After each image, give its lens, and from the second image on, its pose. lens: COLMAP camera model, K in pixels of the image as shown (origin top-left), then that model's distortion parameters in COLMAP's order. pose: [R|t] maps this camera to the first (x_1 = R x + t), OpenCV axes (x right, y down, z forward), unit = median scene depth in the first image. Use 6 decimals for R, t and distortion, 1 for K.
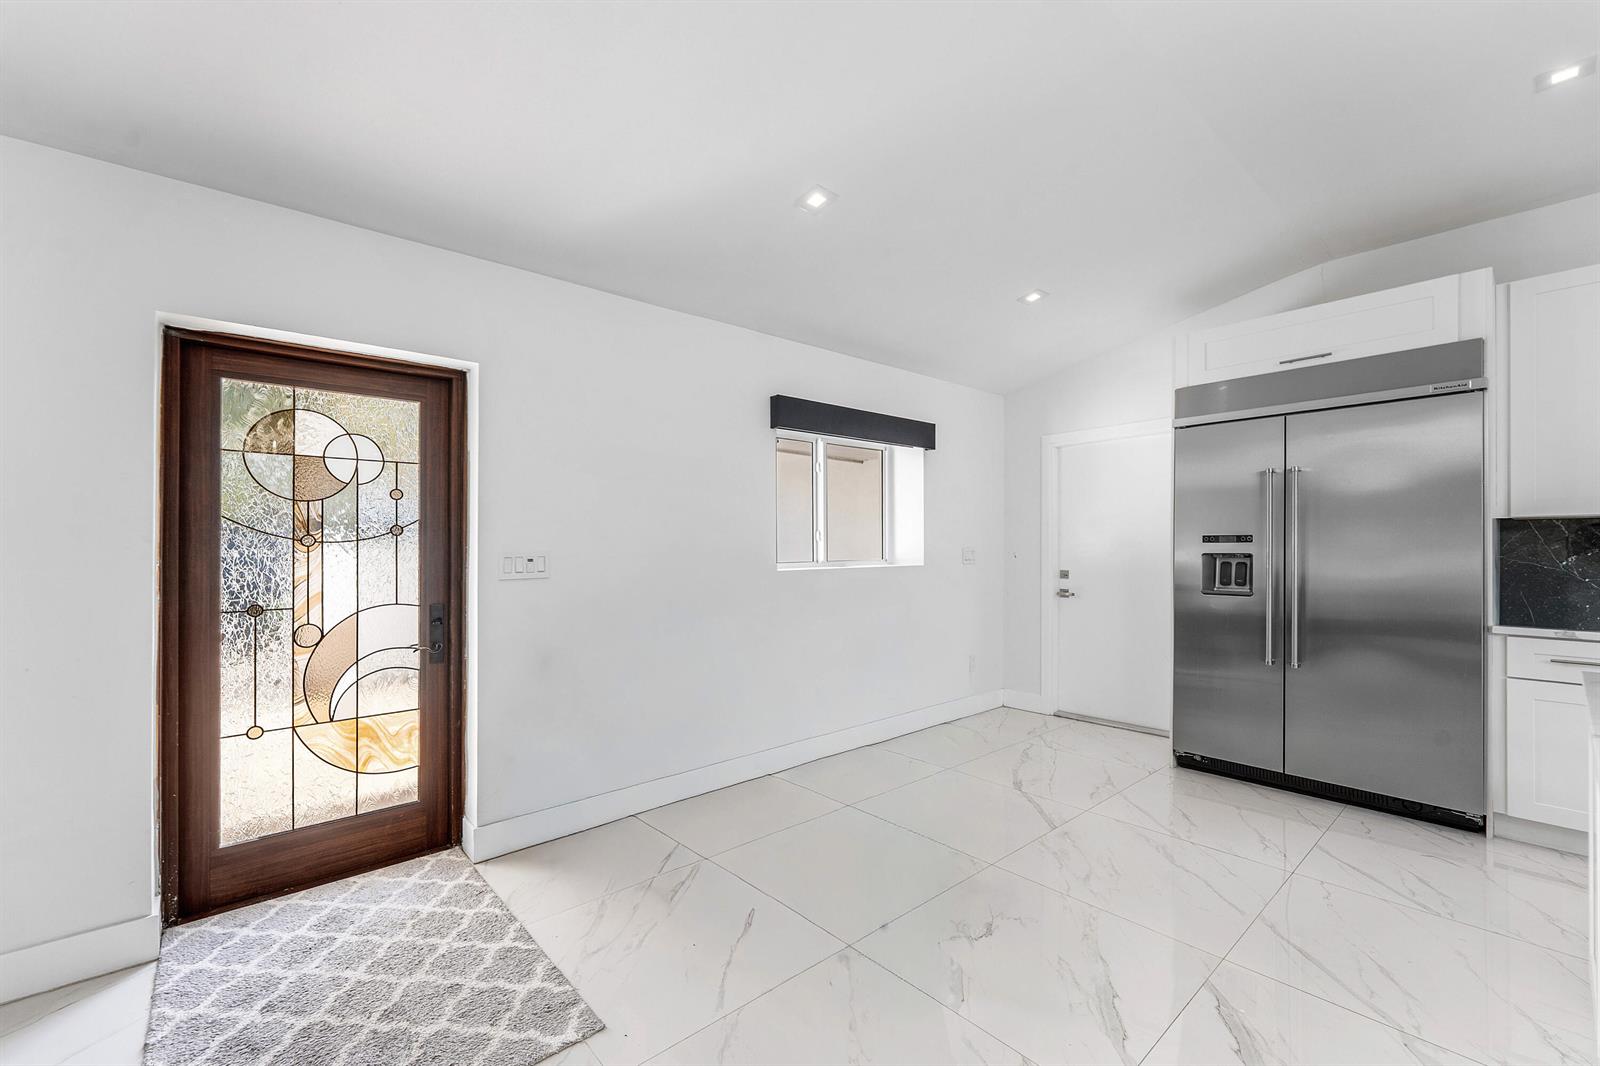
lens RADIAL K [[649.9, 0, 780.6], [0, 649.9, 533.7], [0, 0, 1]] dist [0.000625, 0.000152]
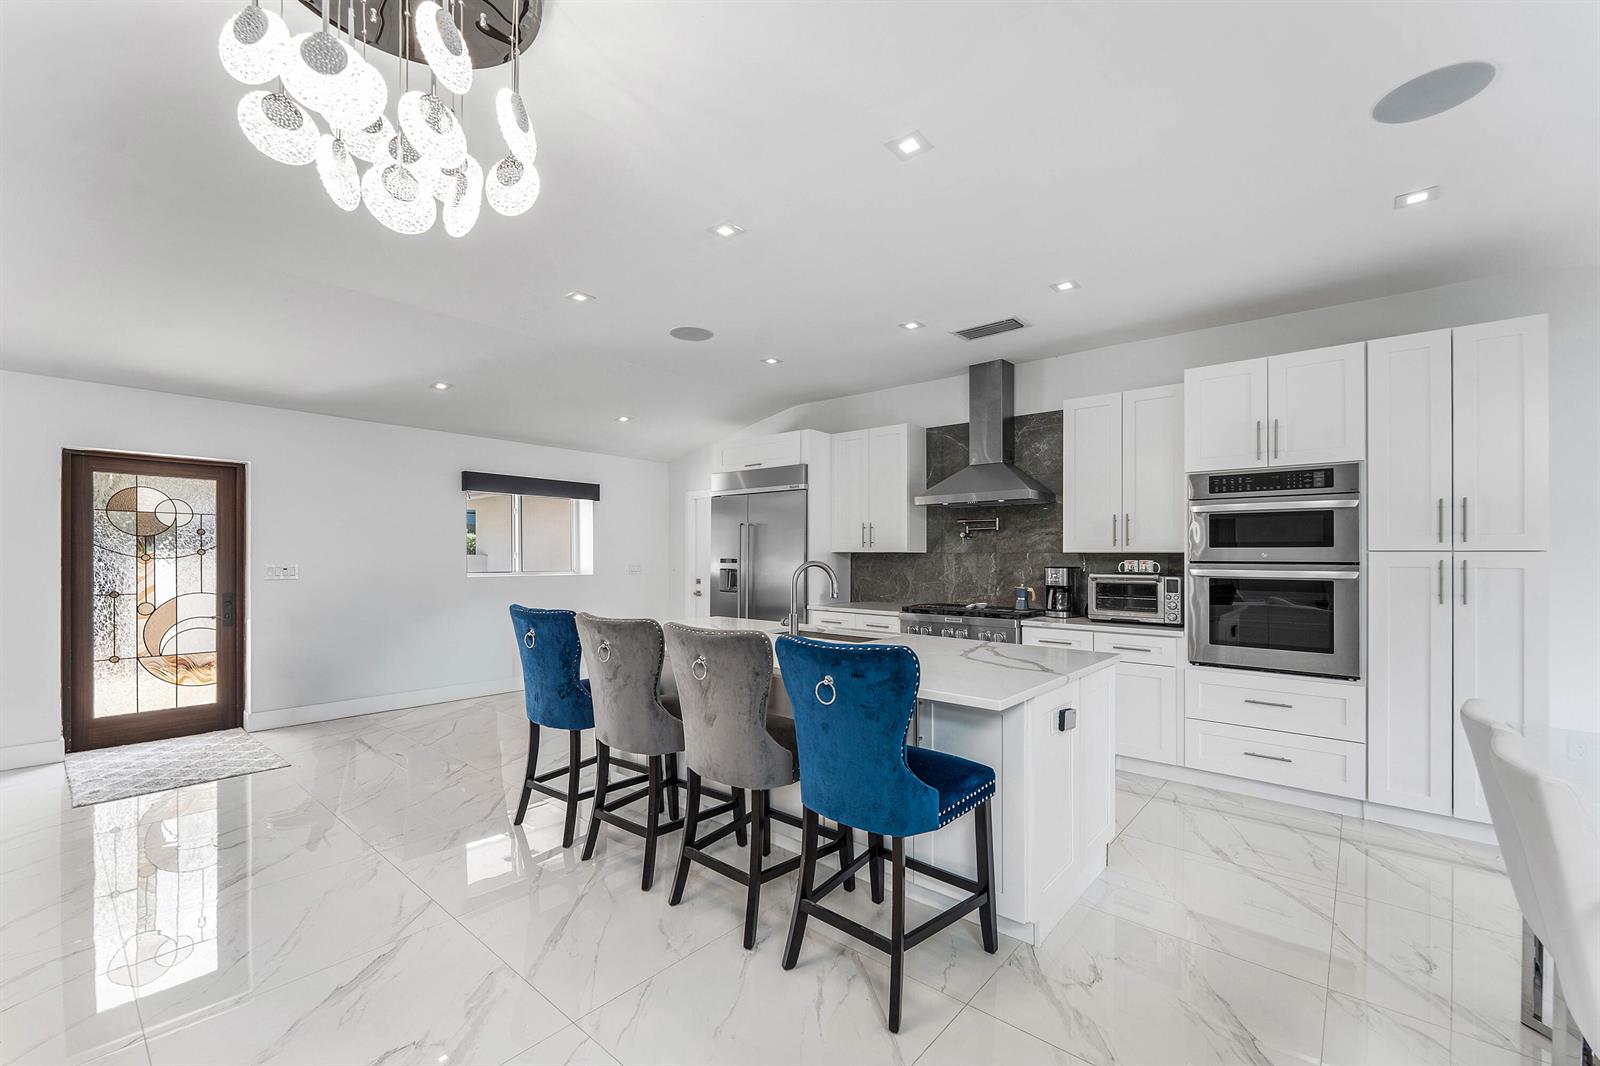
lens RADIAL K [[659.3, 0, 794.2], [0, 659.3, 558.8], [0, 0, 1]] dist [0.000553, -0.000129]
pose [[0.988063, 0.011278, 0.153636, 0.739422], [-0.014460, 0.999703, 0.019606, -0.045179], [-0.153369, -0.021594, 0.987933, -1.040560]]
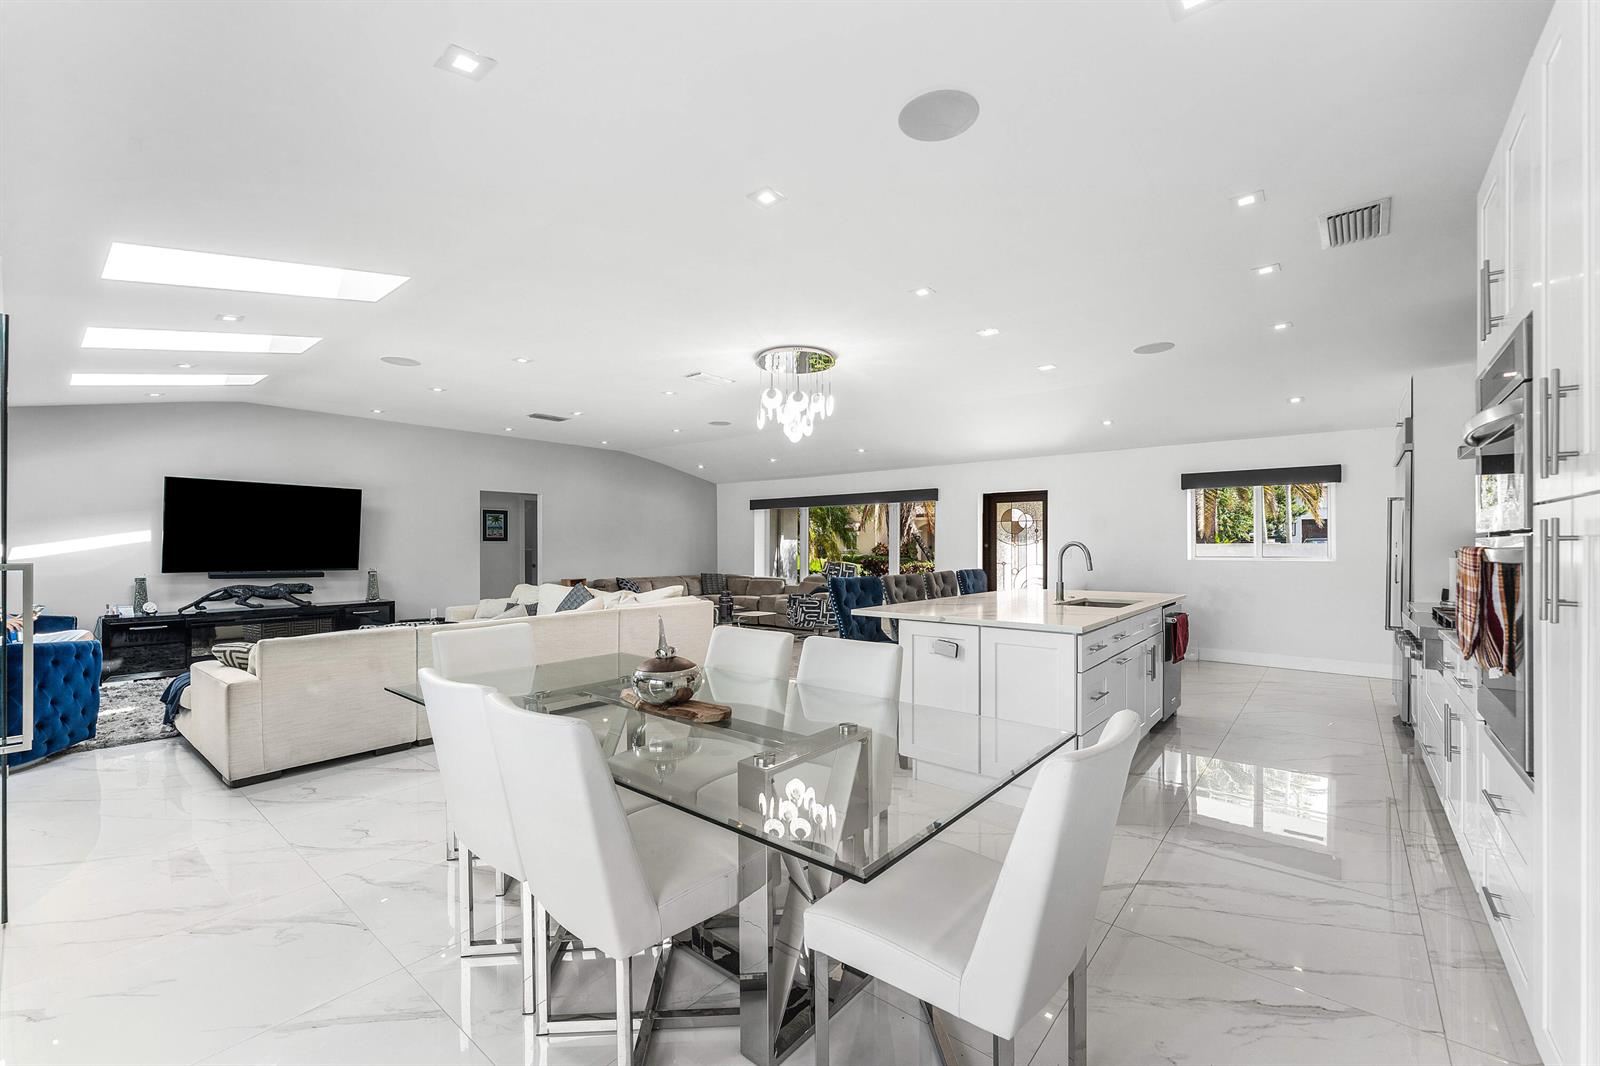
lens RADIAL K [[655.3, 0, 795.0], [0, 655.3, 543.8], [0, 0, 1]] dist [-0.000256, 0.000072]
pose [[0.173019, 0.002347, -0.984916, 2.379988], [0.014154, 0.999888, 0.004869, -0.027429], [0.984817, -0.014783, 0.172966, -0.738463]]
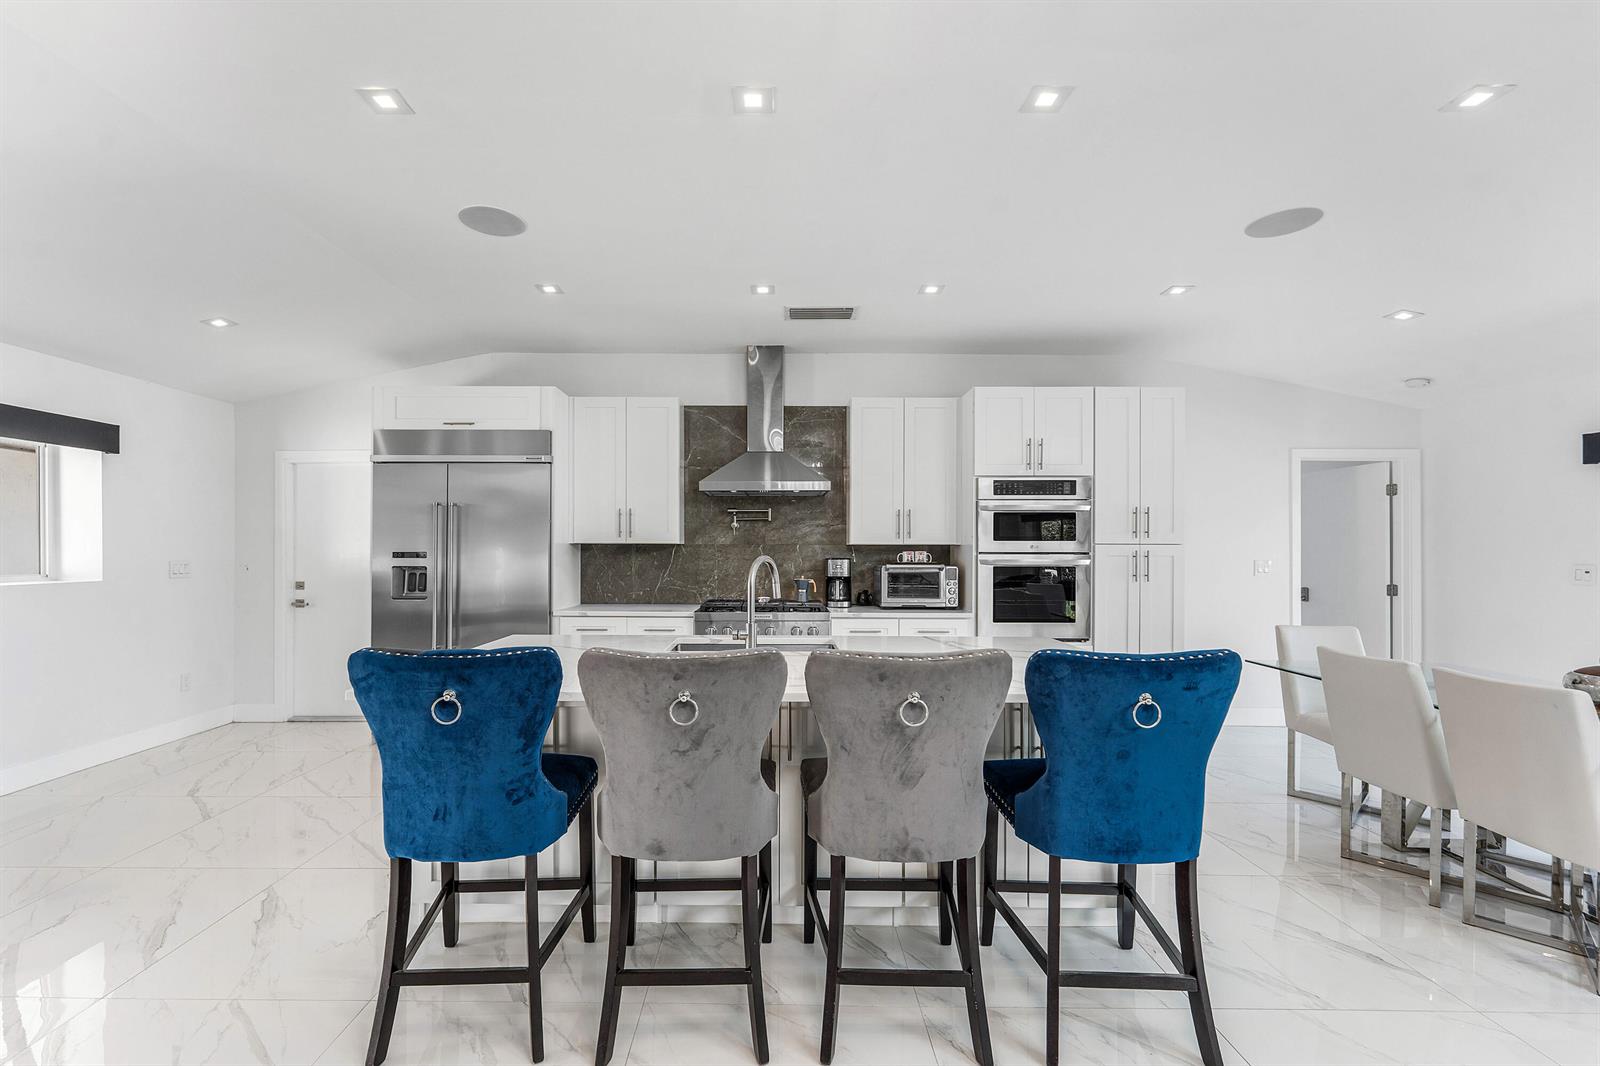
lens RADIAL K [[669.6, 0, 761.9], [0, 669.6, 553.3], [0, 0, 1]] dist [0.000118, -0.000011]
pose [[0.656007, 0.002069, 0.754752, 0.194090], [-0.019831, 0.999698, 0.014496, -0.035565], [-0.754494, -0.024477, 0.655850, -0.479320]]
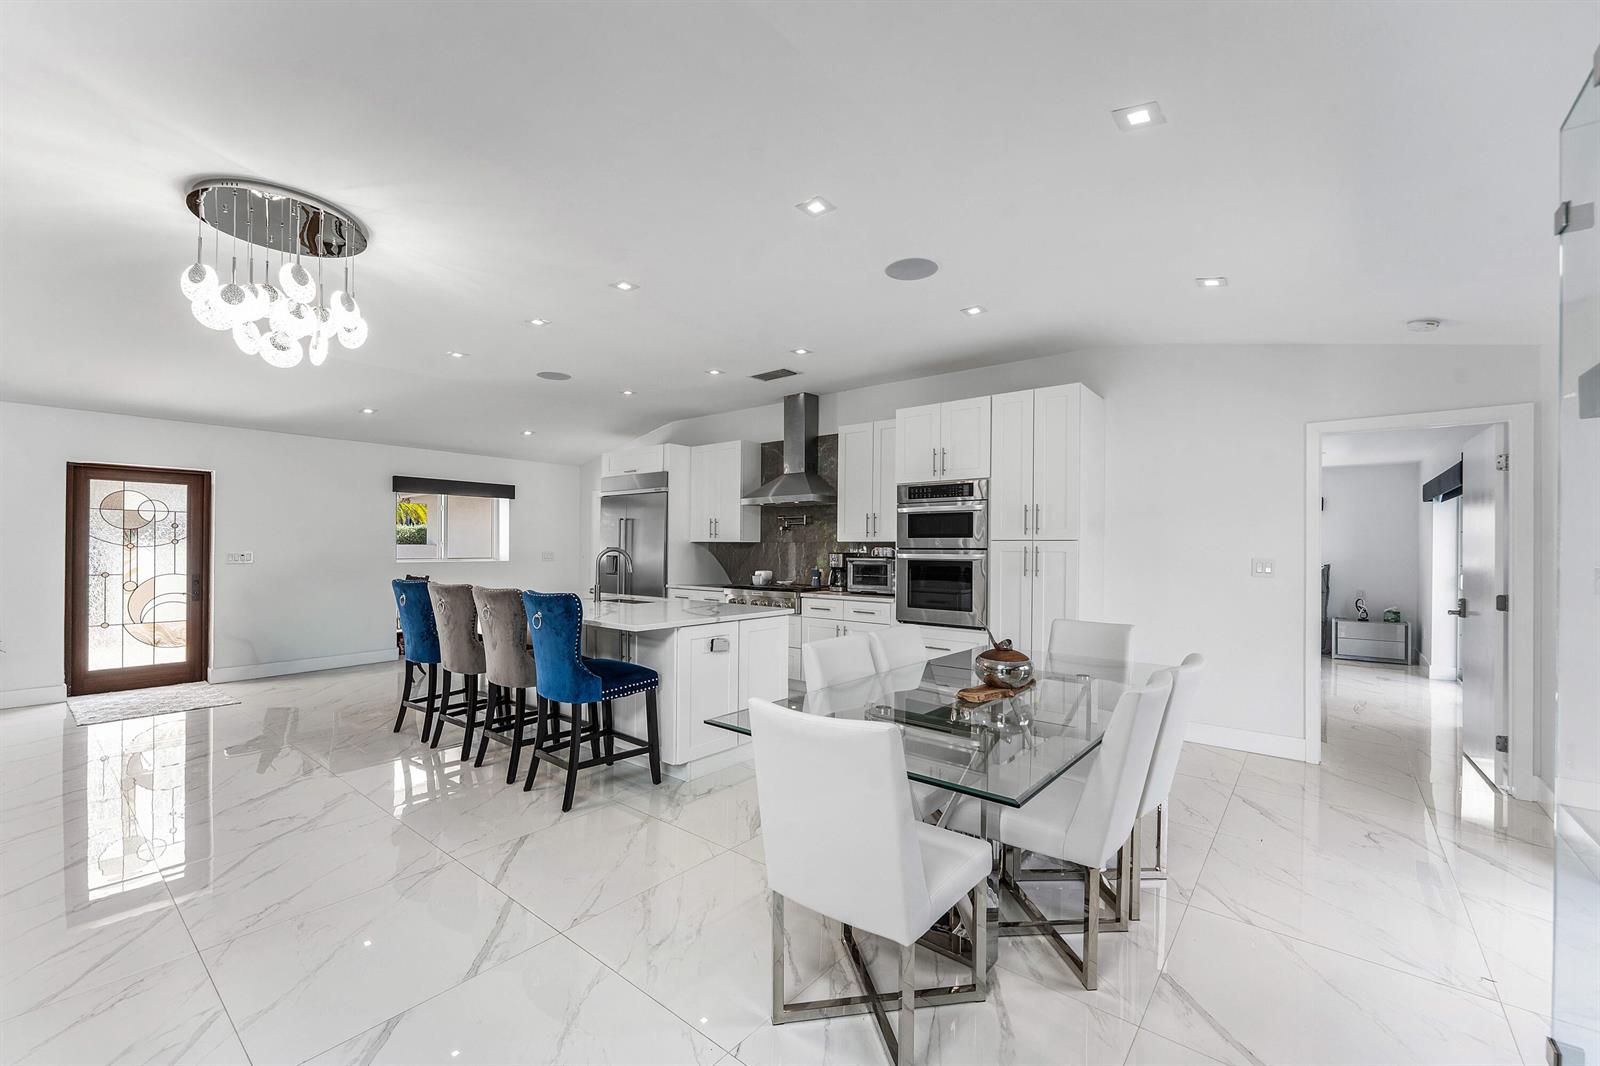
lens RADIAL K [[655.3, 0, 795.0], [0, 655.3, 543.8], [0, 0, 1]] dist [-0.000256, 0.000072]
pose [[0.984915, 0.012706, 0.172569, 1.143384], [-0.014531, 0.999851, 0.009318, -0.050086], [-0.172425, -0.011685, 0.984953, -1.622961]]
